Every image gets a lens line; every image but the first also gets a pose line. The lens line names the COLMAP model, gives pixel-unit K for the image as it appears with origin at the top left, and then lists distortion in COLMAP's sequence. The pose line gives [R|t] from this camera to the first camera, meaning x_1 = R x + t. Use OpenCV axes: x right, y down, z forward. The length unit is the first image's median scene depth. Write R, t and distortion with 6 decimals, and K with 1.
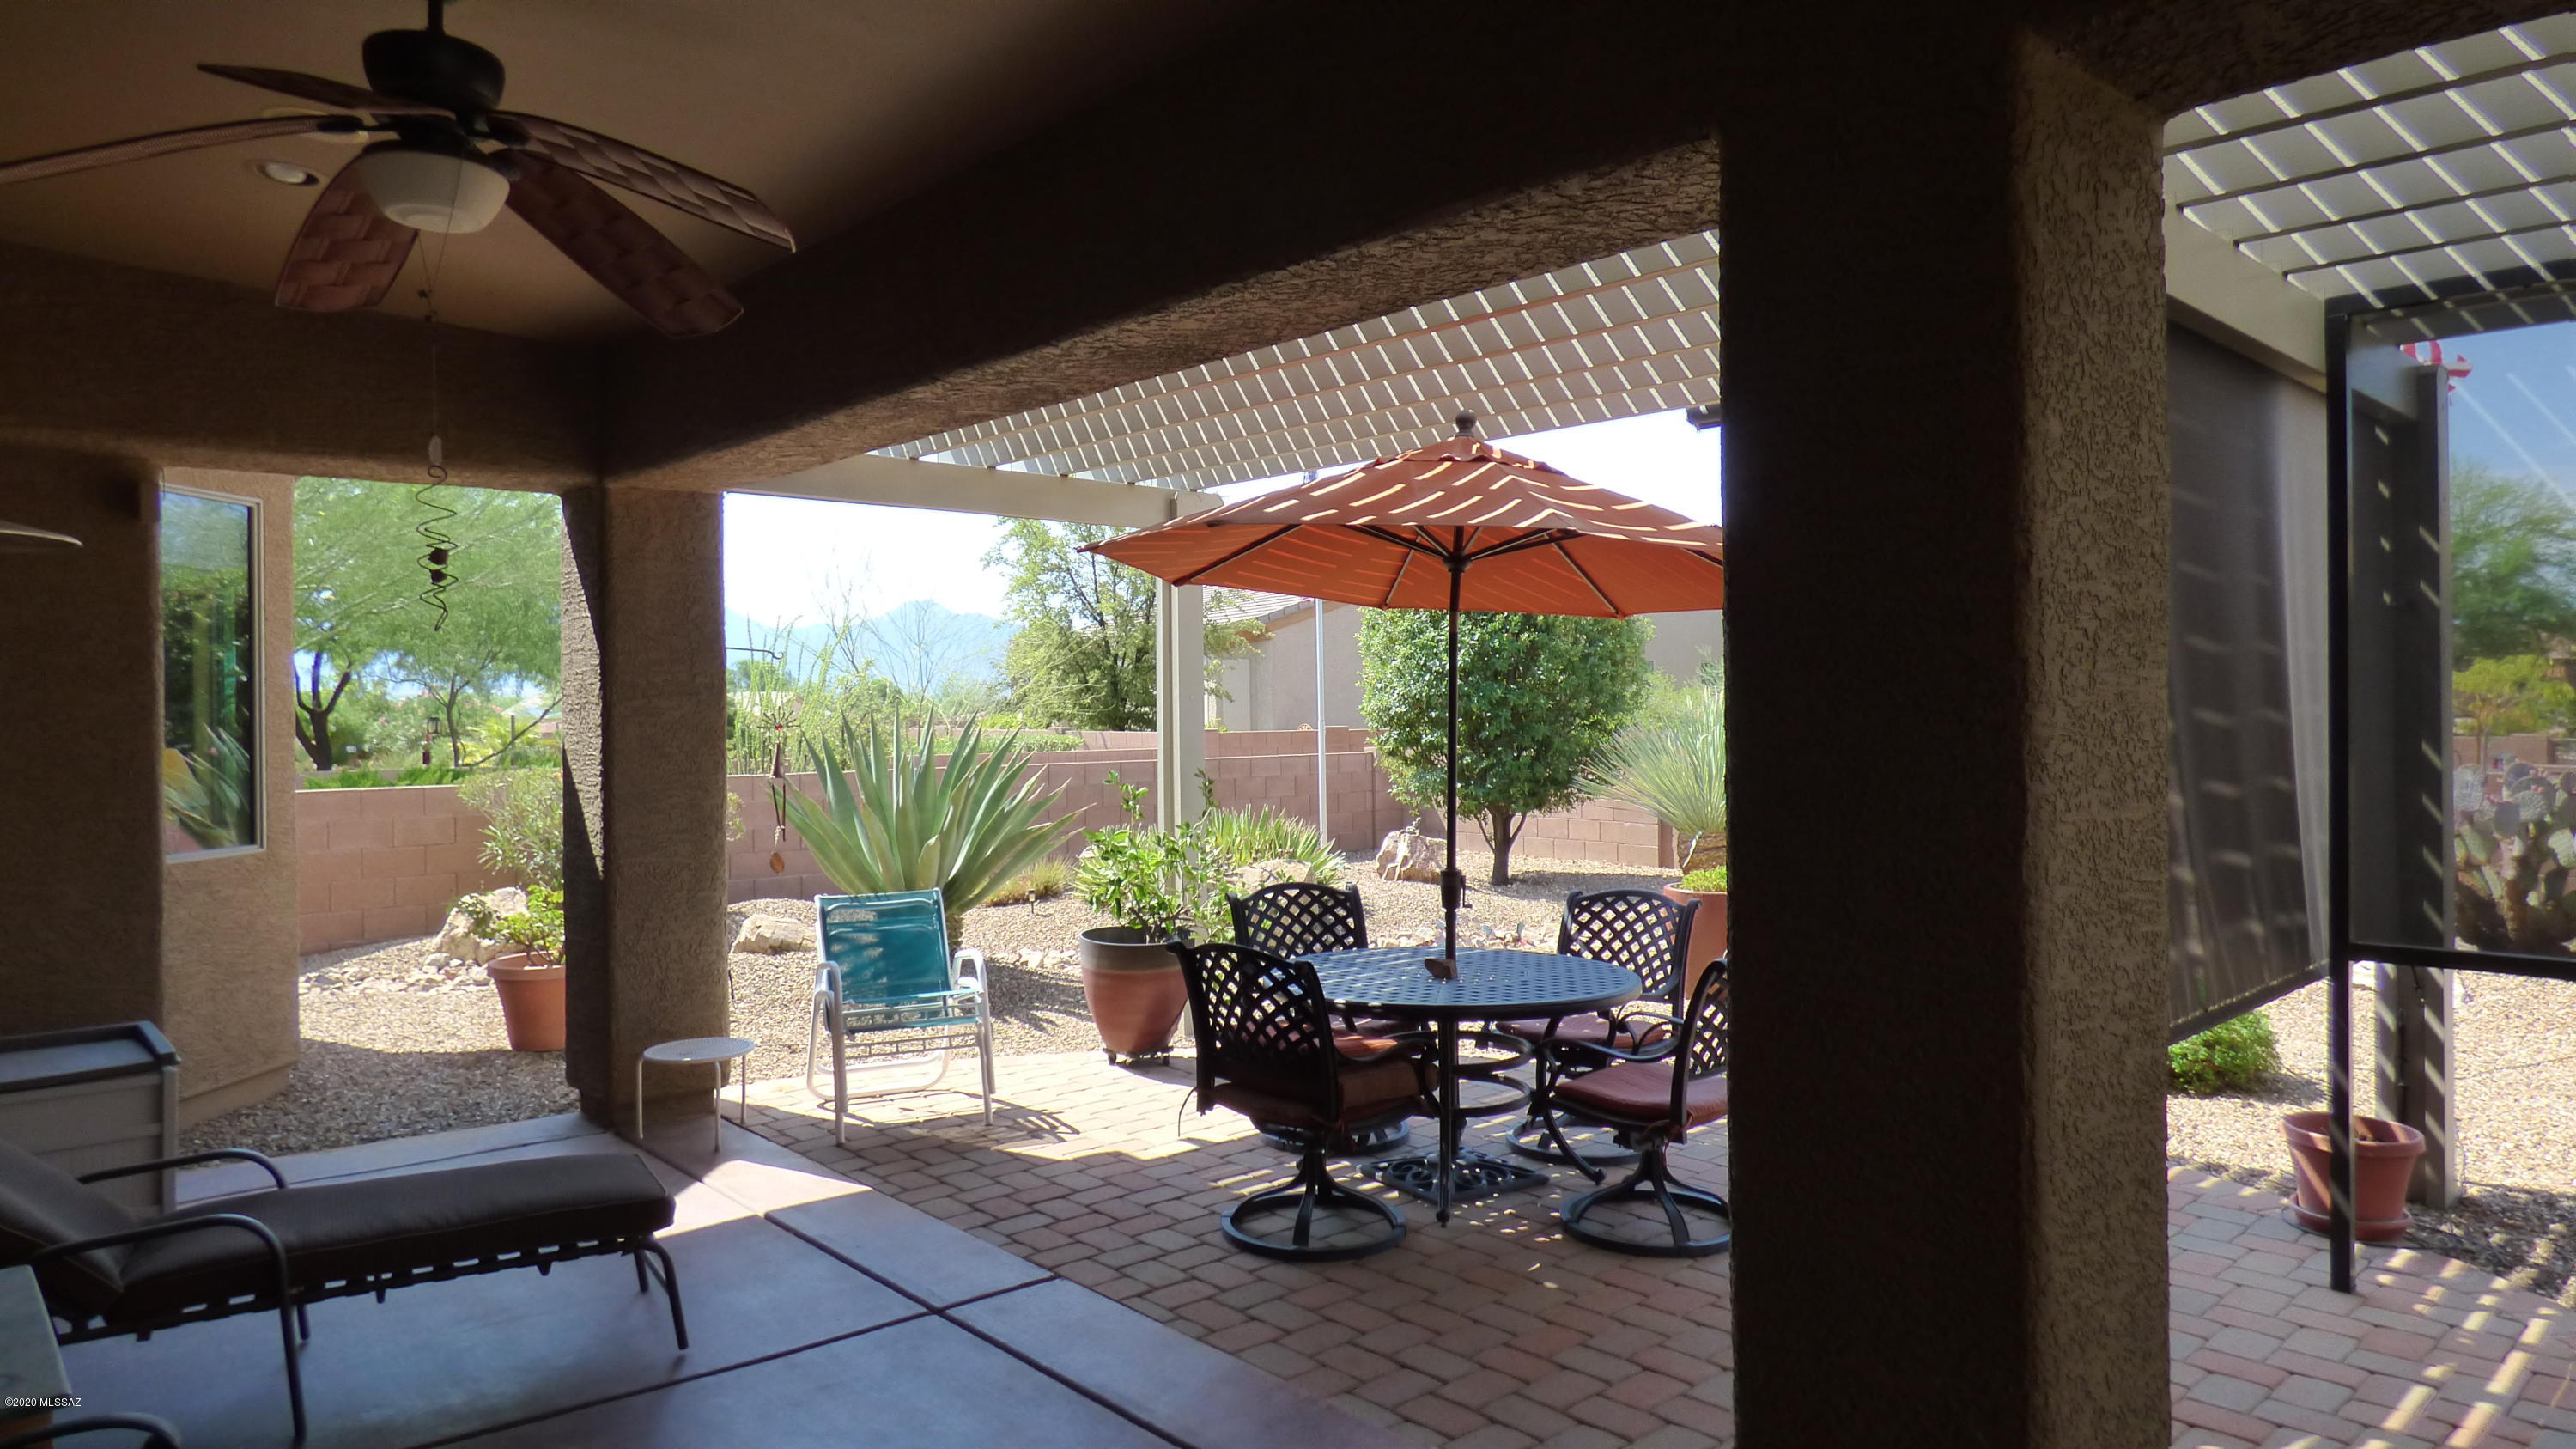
lens RADIAL K [[1590.8, 0, 1292.6], [0, 1590.8, 724.5], [0, 0, 1]] dist [0.000253, 0.007232]
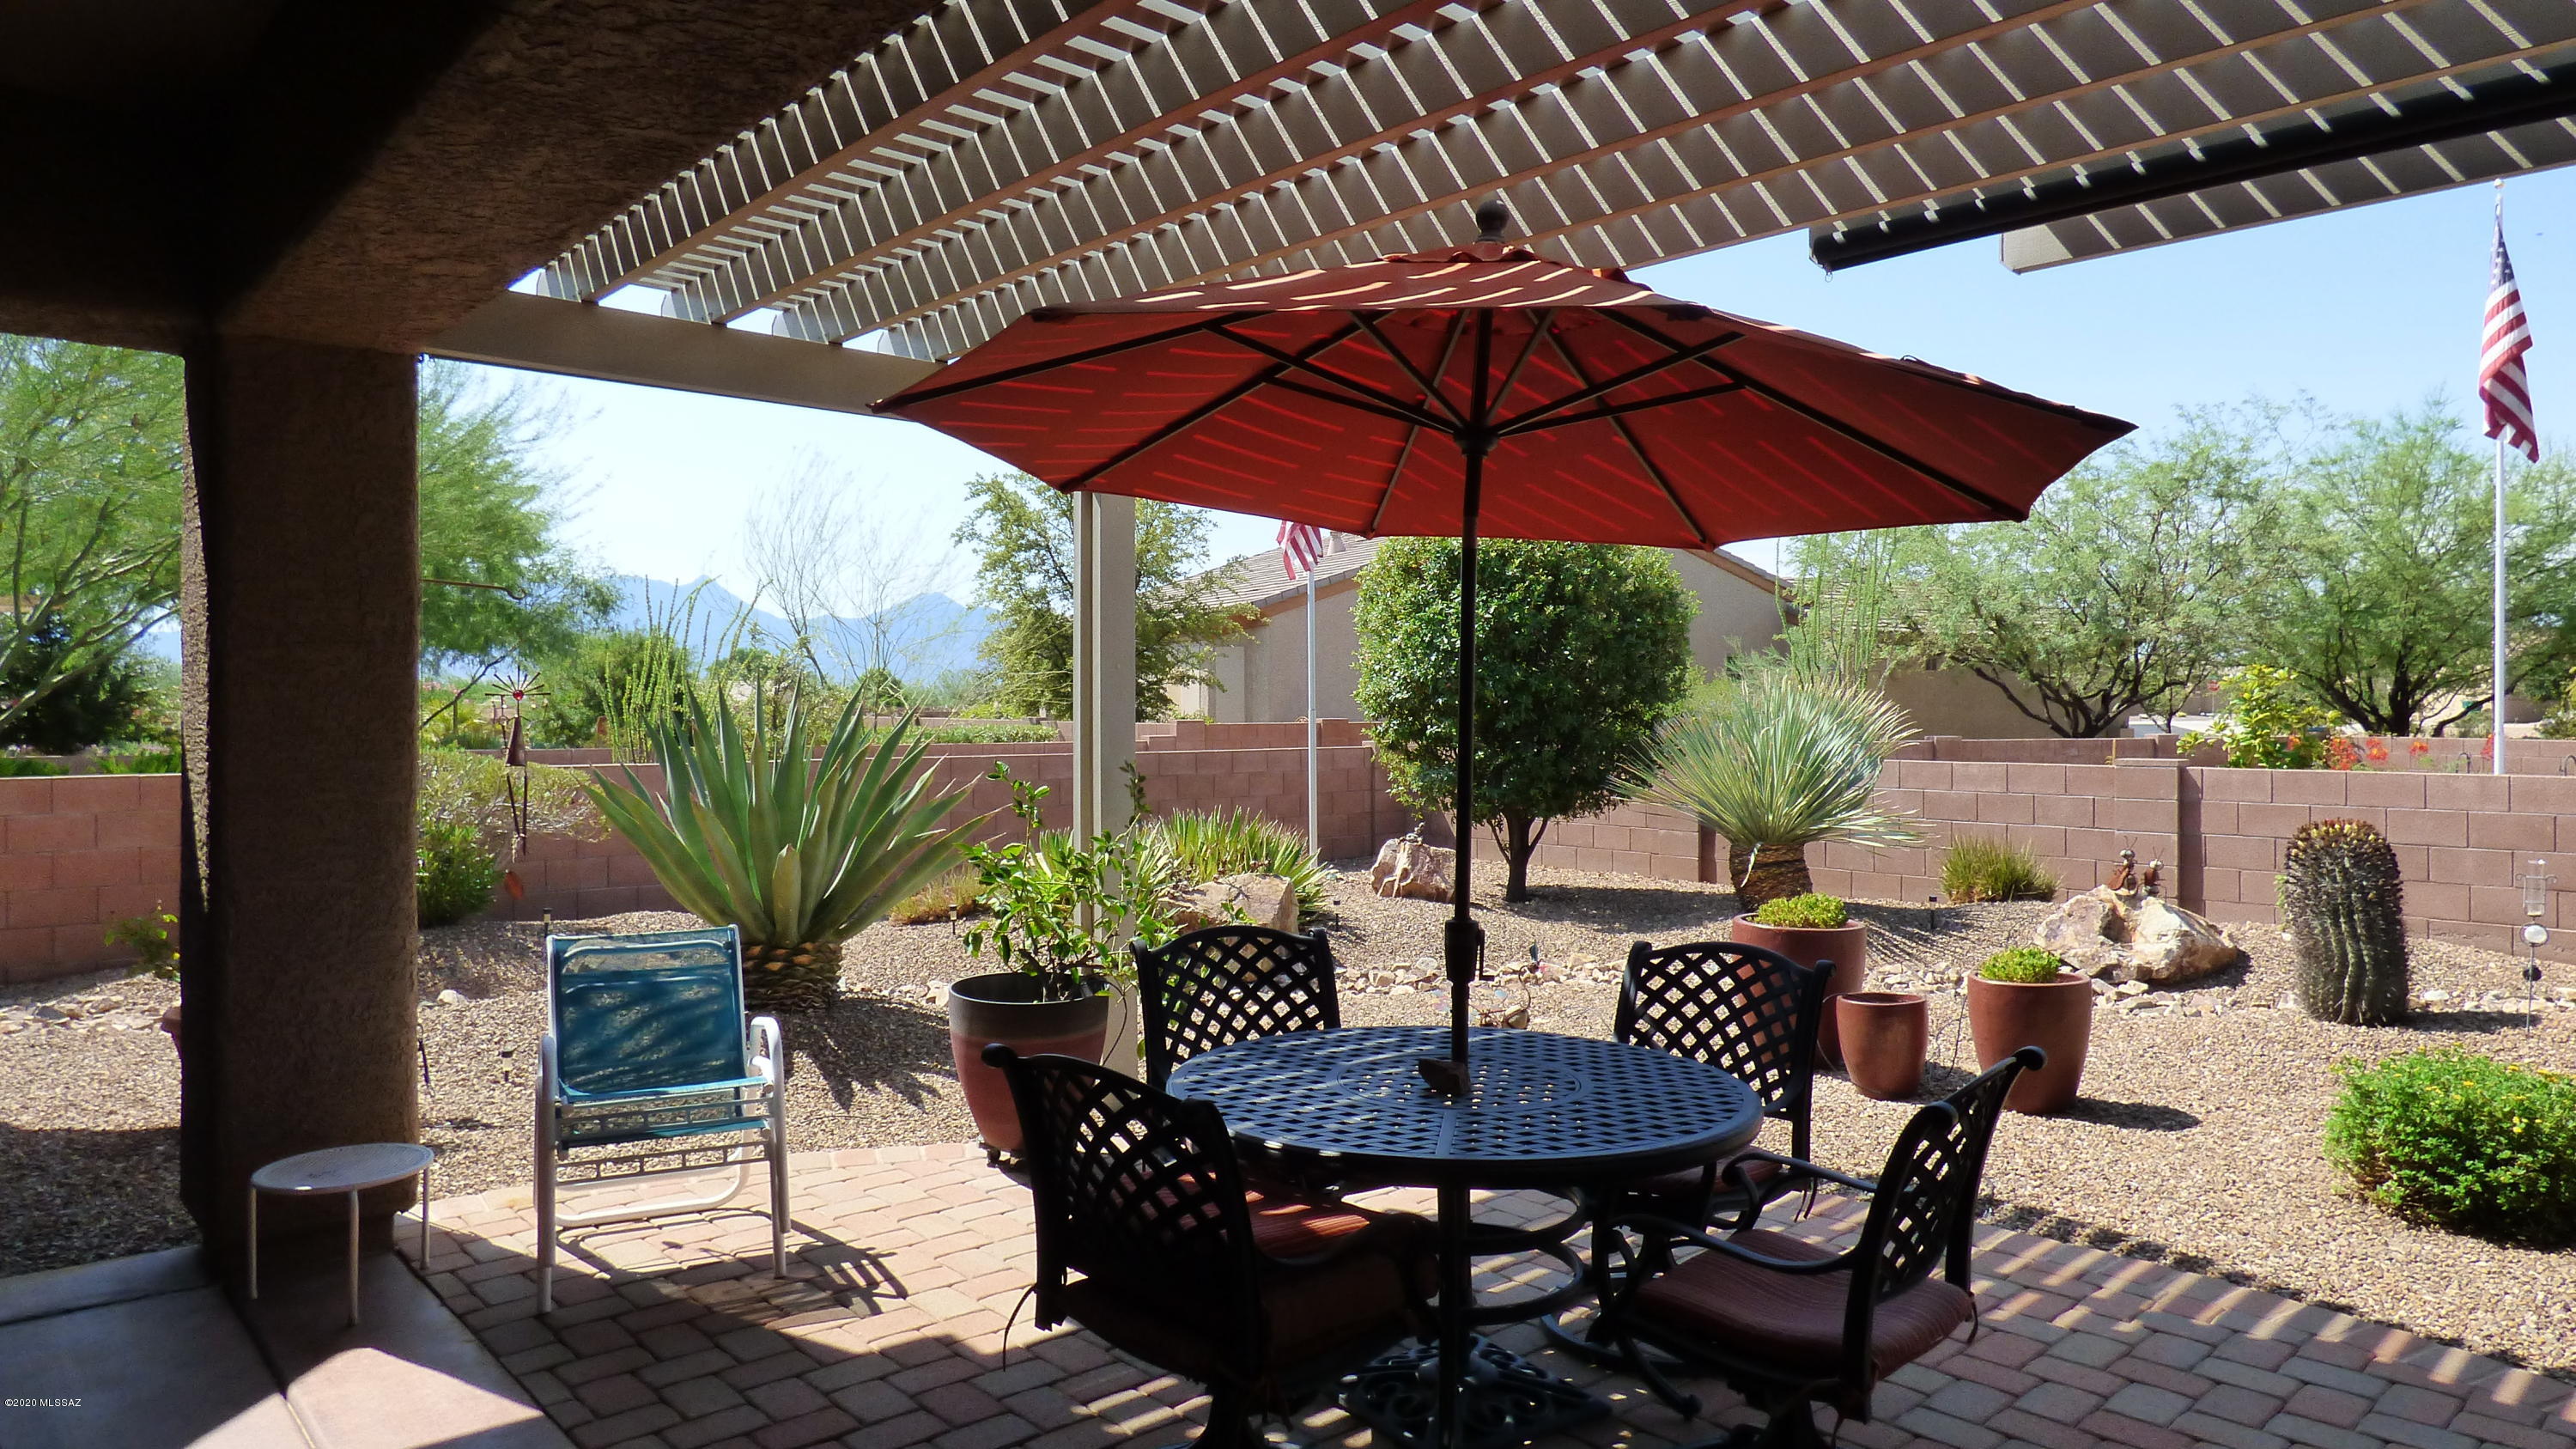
lens RADIAL K [[1590.8, 0, 1277.2], [0, 1590.8, 720.4], [0, 0, 1]] dist [0.000253, 0.007232]
pose [[0.999841, 0.009485, -0.015116, 0.028163], [-0.009490, 0.999955, -0.000282, 0.009802], [0.015112, 0.000426, 0.999886, 0.293832]]
